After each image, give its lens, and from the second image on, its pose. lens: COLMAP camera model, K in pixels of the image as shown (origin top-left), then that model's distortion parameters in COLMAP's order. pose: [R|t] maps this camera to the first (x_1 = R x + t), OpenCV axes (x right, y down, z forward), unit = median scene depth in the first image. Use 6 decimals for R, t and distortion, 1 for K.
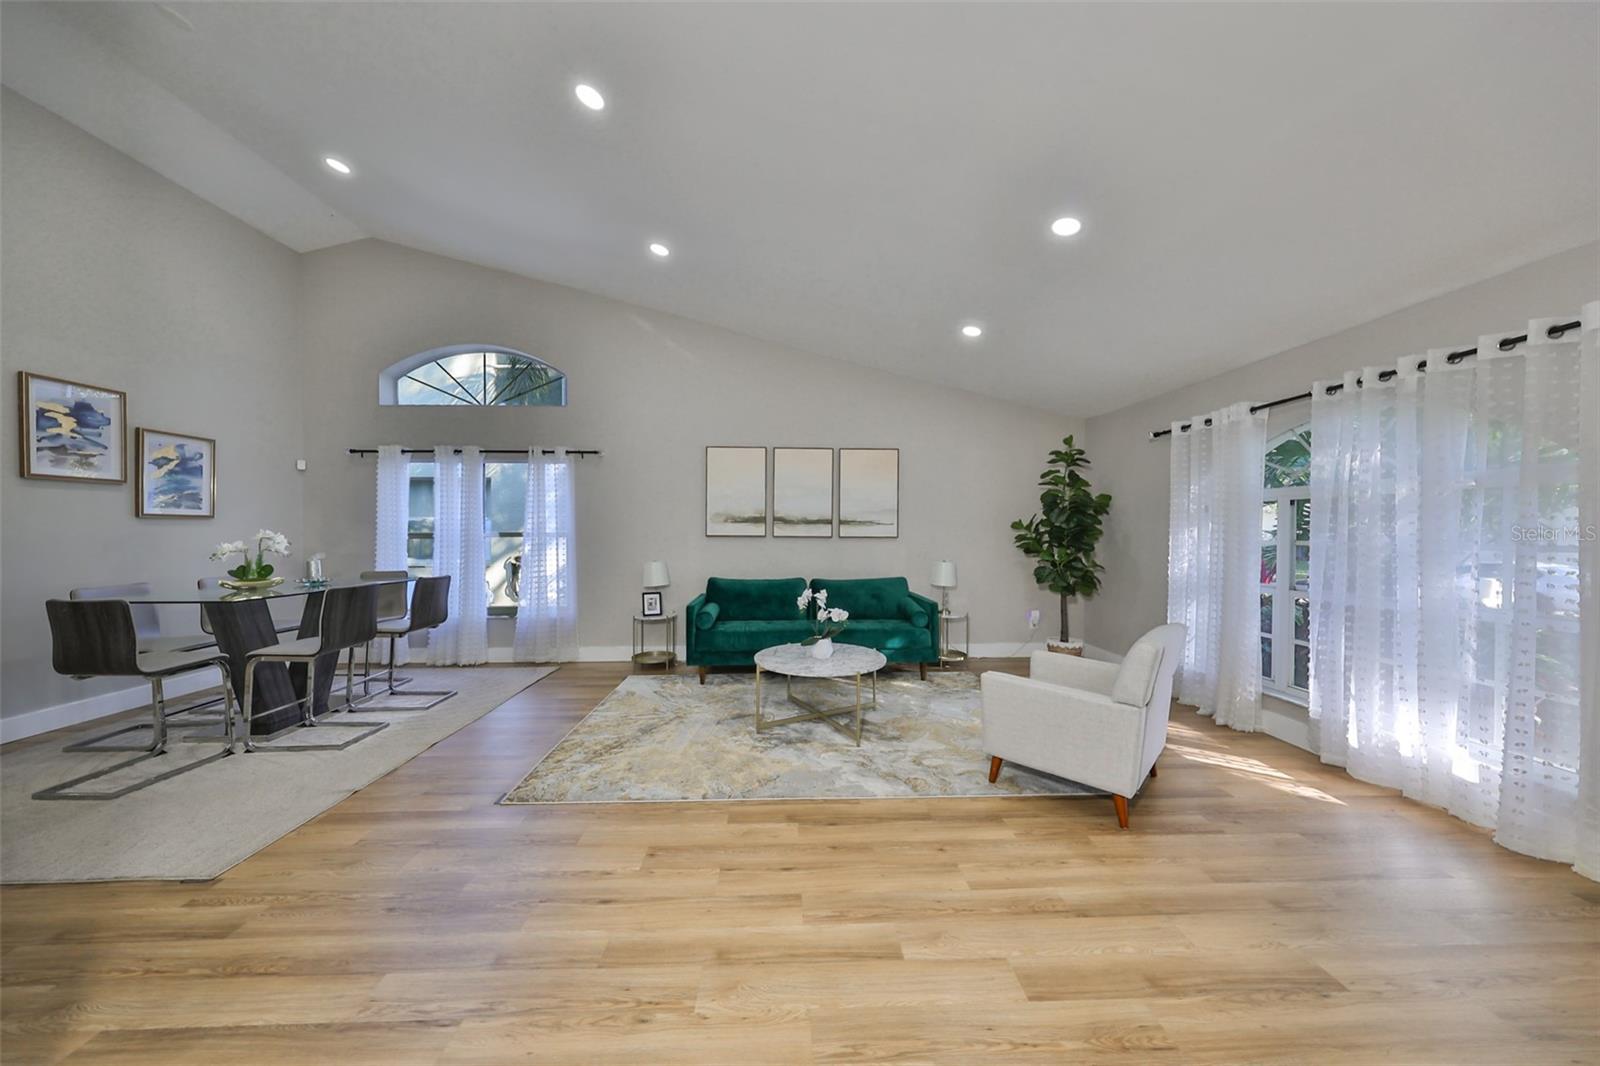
lens RADIAL K [[506.8, 0, 796.4], [0, 506.8, 537.3], [0, 0, 1]] dist [0.001449, 0.000020]
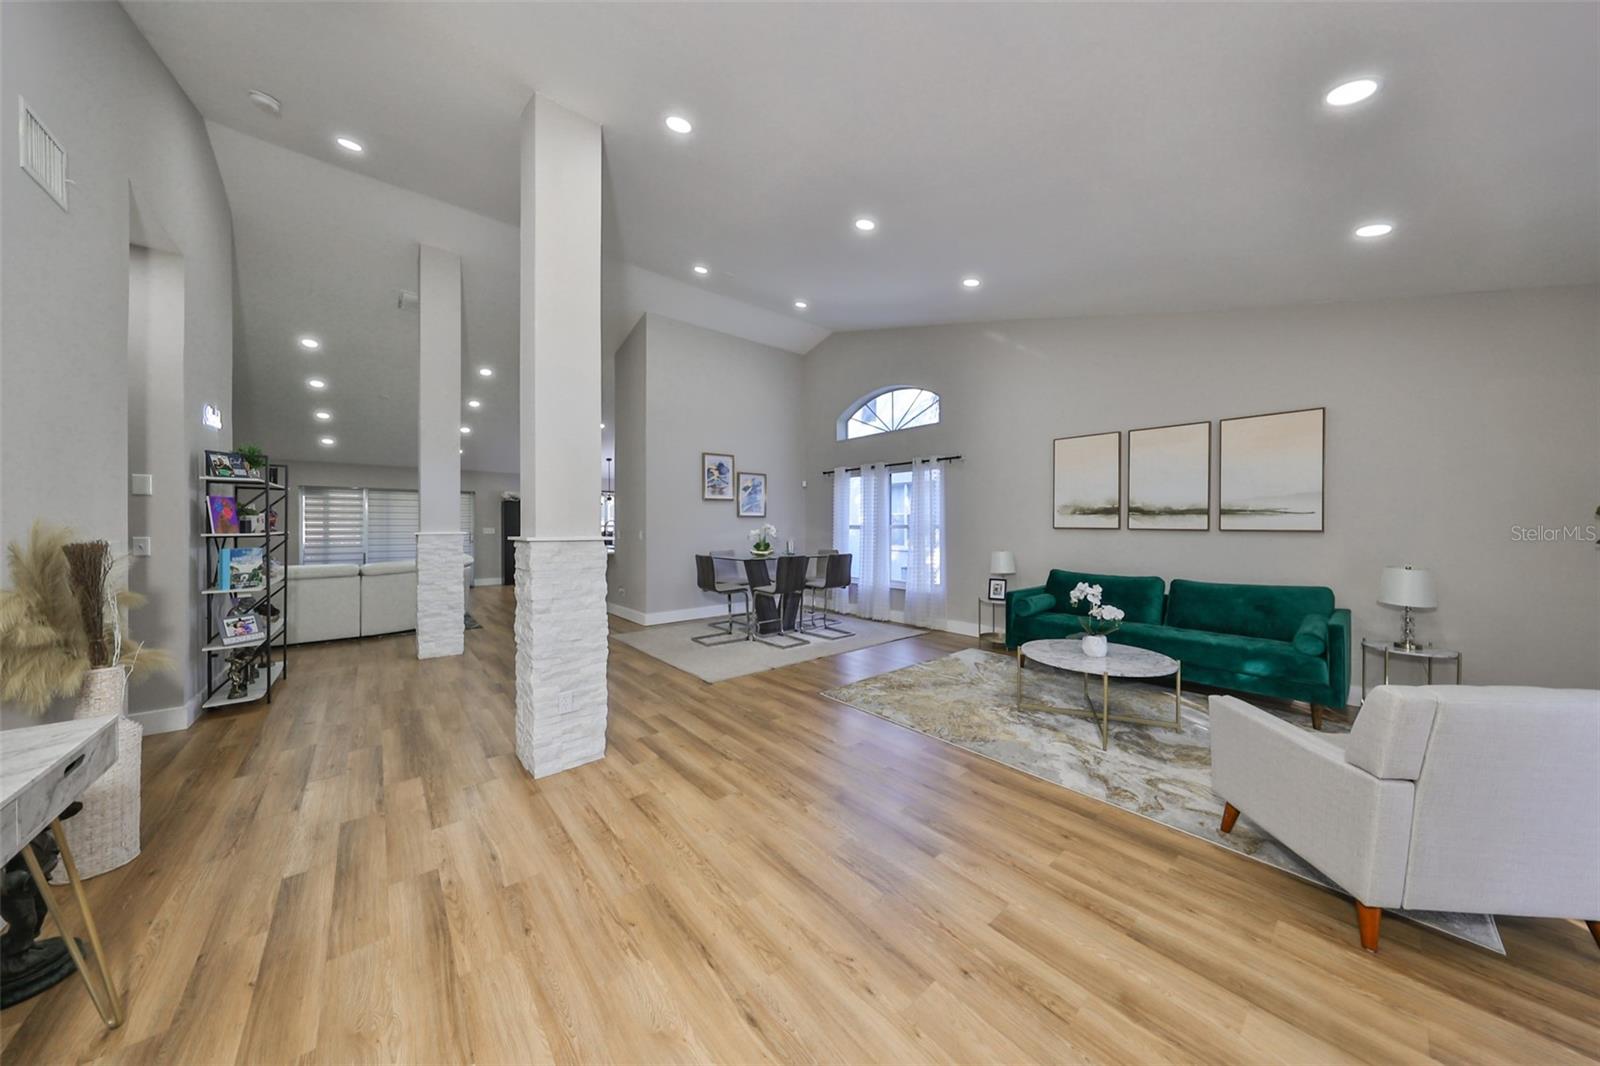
lens RADIAL K [[499.0, 0, 804.3], [0, 499.0, 531.4], [0, 0, 1]] dist [0.001433, 0.000088]
pose [[0.627875, 0.009783, -0.778252, 0.423964], [-0.005859, 0.999952, 0.007843, -0.001433], [0.778292, -0.000364, 0.627903, -0.021694]]
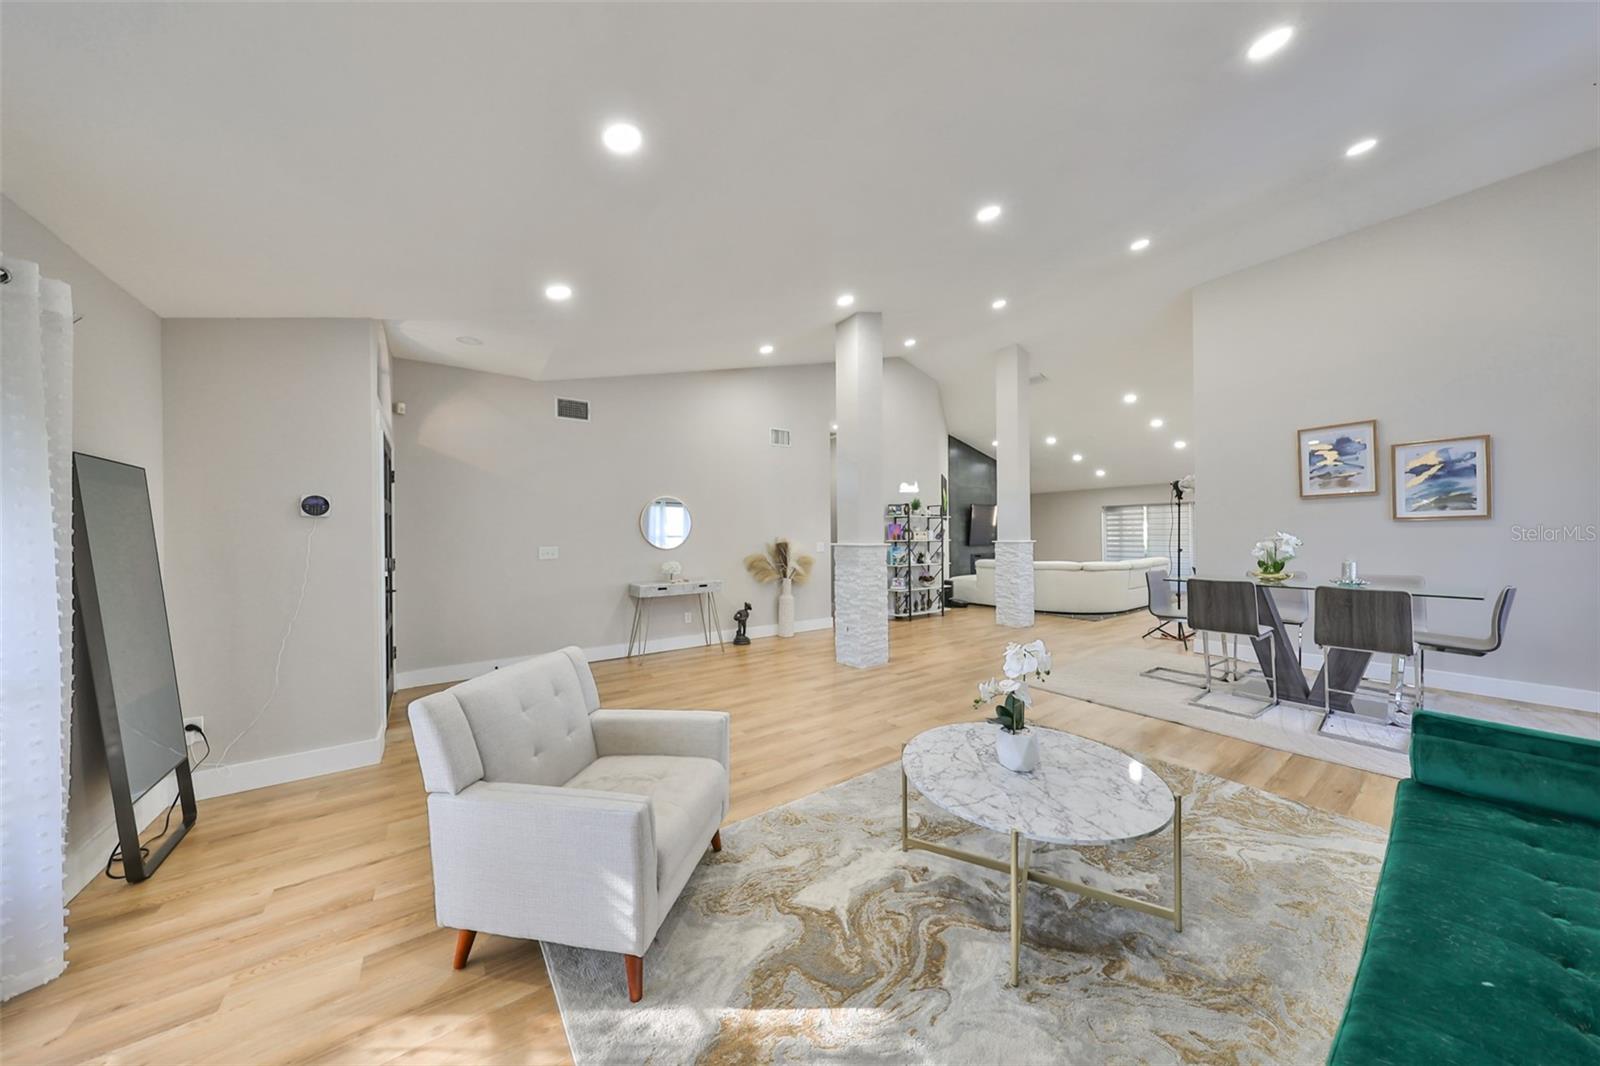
lens RADIAL K [[476.1, 0, 795.8], [0, 476.1, 534.1], [0, 0, 1]] dist [0.004586, 0.000041]
pose [[-0.818312, 0.003307, -0.574765, 0.529453], [0.002848, 0.999995, 0.001699, -0.016374], [0.574767, -0.000246, -0.818317, 1.240288]]
